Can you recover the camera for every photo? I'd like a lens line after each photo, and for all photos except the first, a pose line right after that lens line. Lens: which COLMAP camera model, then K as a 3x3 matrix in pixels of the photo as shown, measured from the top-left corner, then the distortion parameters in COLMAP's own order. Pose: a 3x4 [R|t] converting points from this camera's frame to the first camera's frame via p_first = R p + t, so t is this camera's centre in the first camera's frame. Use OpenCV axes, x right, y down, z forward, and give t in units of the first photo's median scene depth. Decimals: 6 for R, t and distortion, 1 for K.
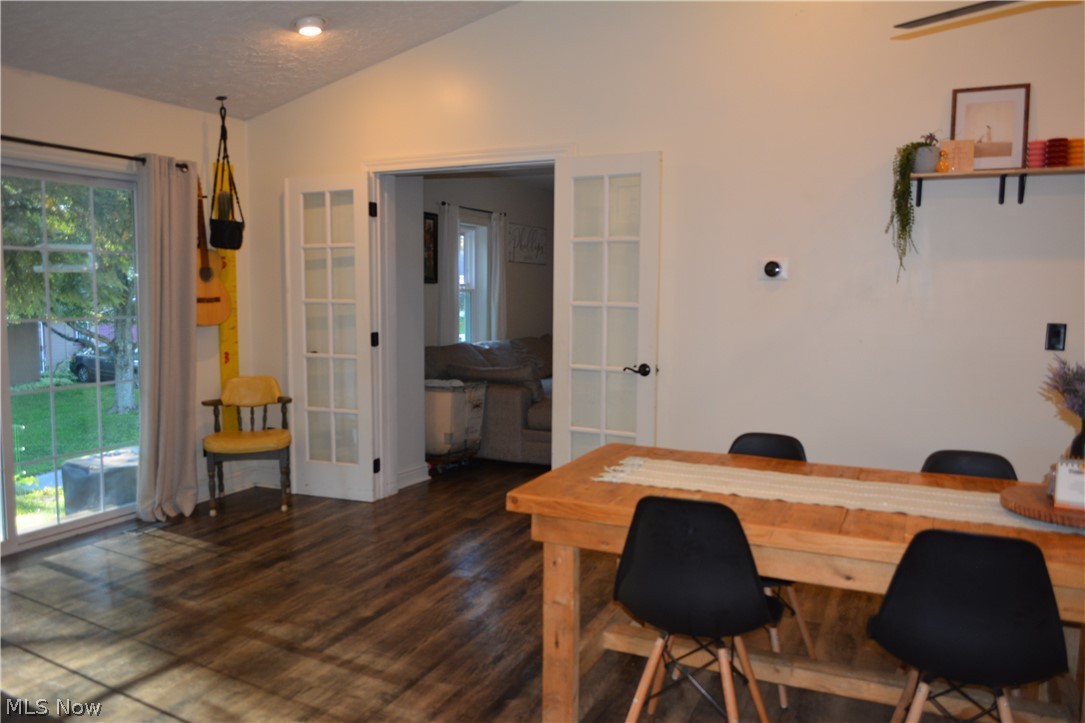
lens RADIAL K [[832.1, 0, 542.5], [0, 832.1, 361.5], [0, 0, 1]] dist [-0.010695, 0.008647]
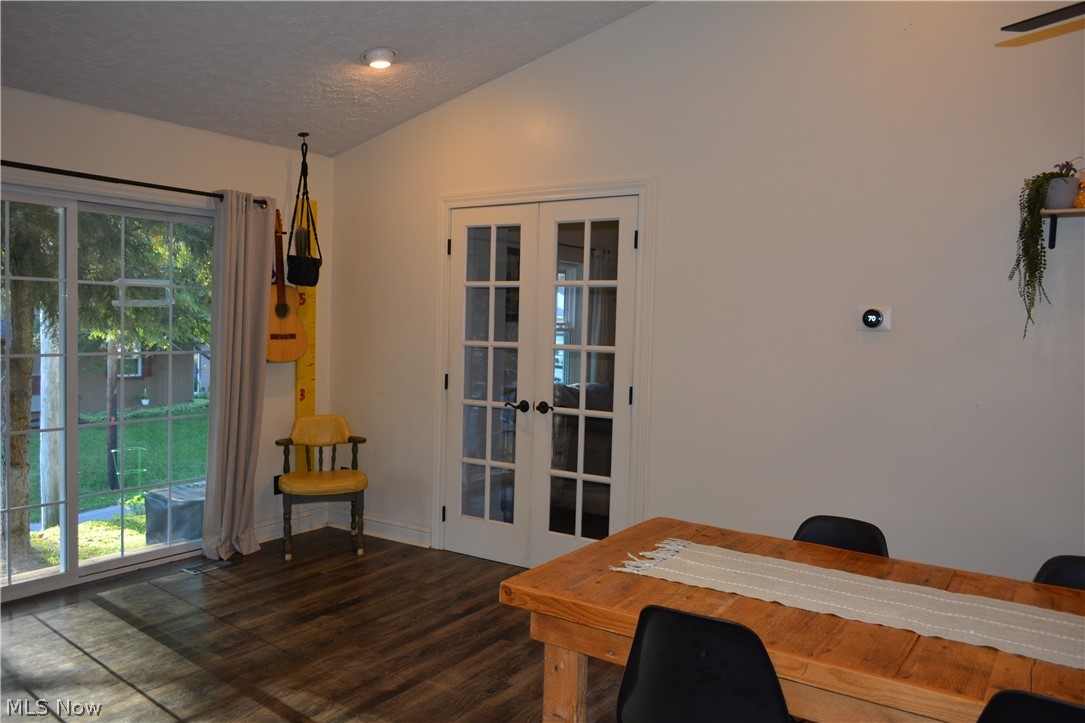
lens RADIAL K [[832.1, 0, 542.5], [0, 832.1, 361.5], [0, 0, 1]] dist [-0.010695, 0.008647]
pose [[0.987525, 0.027980, -0.154959, 0.065244], [-0.034489, 0.998625, -0.039474, -0.018051], [0.153641, 0.044325, 0.987132, 0.081852]]
